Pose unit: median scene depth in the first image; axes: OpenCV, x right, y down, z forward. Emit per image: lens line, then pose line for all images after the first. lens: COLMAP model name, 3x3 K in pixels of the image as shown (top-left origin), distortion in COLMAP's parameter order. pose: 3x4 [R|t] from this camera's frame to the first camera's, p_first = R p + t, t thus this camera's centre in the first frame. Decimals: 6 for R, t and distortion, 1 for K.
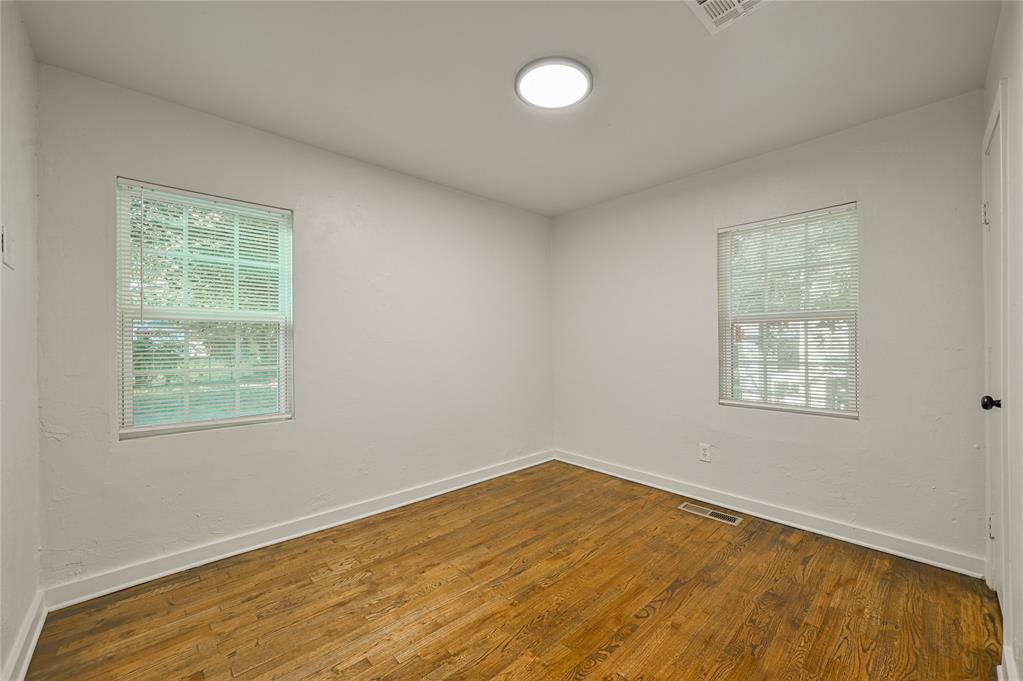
lens RADIAL K [[403.7, 0, 513.5], [0, 403.7, 343.2], [0, 0, 1]] dist [0.001475, 0.000033]
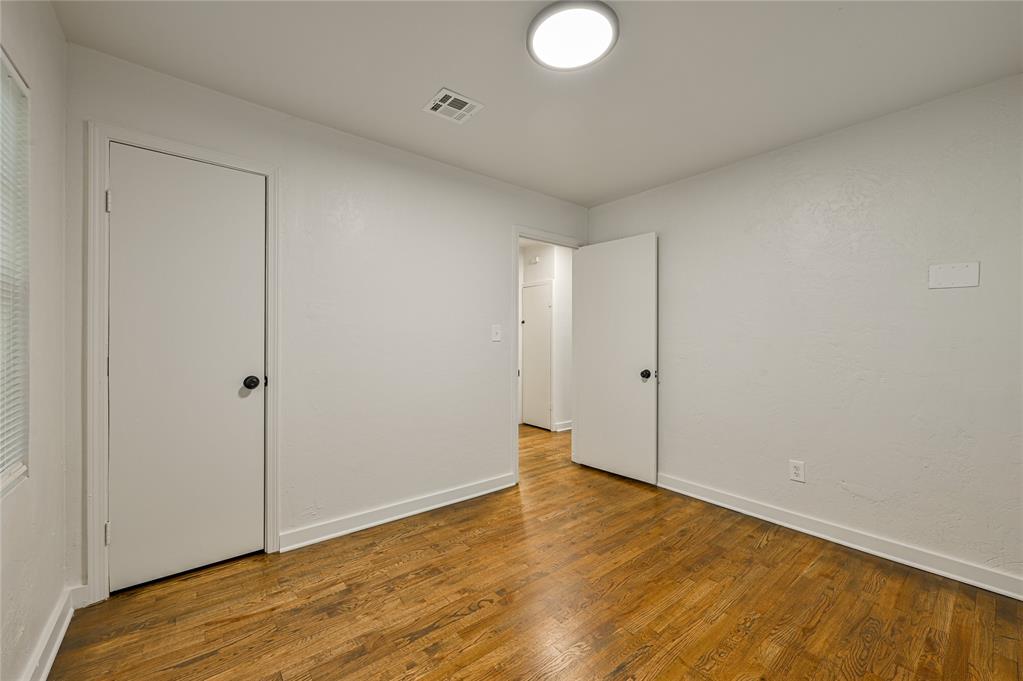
lens RADIAL K [[403.7, 0, 513.6], [0, 403.7, 338.8], [0, 0, 1]] dist [0.001475, 0.000033]
pose [[-0.998115, -0.001730, 0.061346, 0.151805], [-0.001550, 0.999994, 0.002985, -0.005222], [-0.061351, 0.002884, -0.998112, 1.673708]]
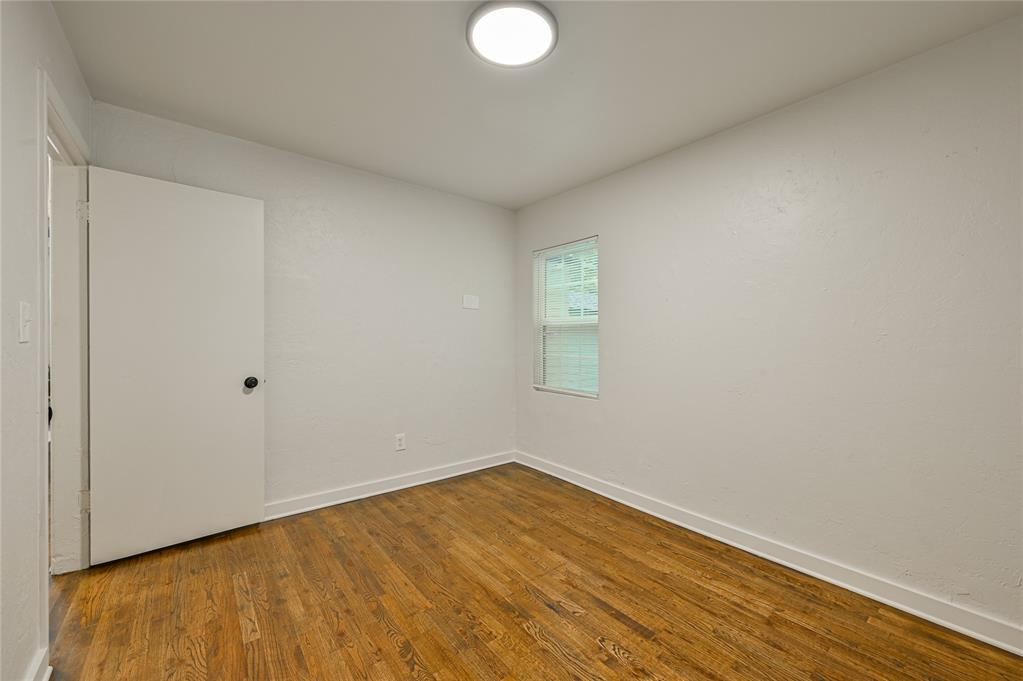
lens RADIAL K [[403.7, 0, 515.7], [0, 403.7, 338.4], [0, 0, 1]] dist [0.001475, 0.000033]
pose [[-0.066910, 0.002485, -0.997756, 0.857855], [-0.008848, 0.999956, 0.003084, -0.006569], [0.997720, 0.009035, -0.066885, 0.955953]]
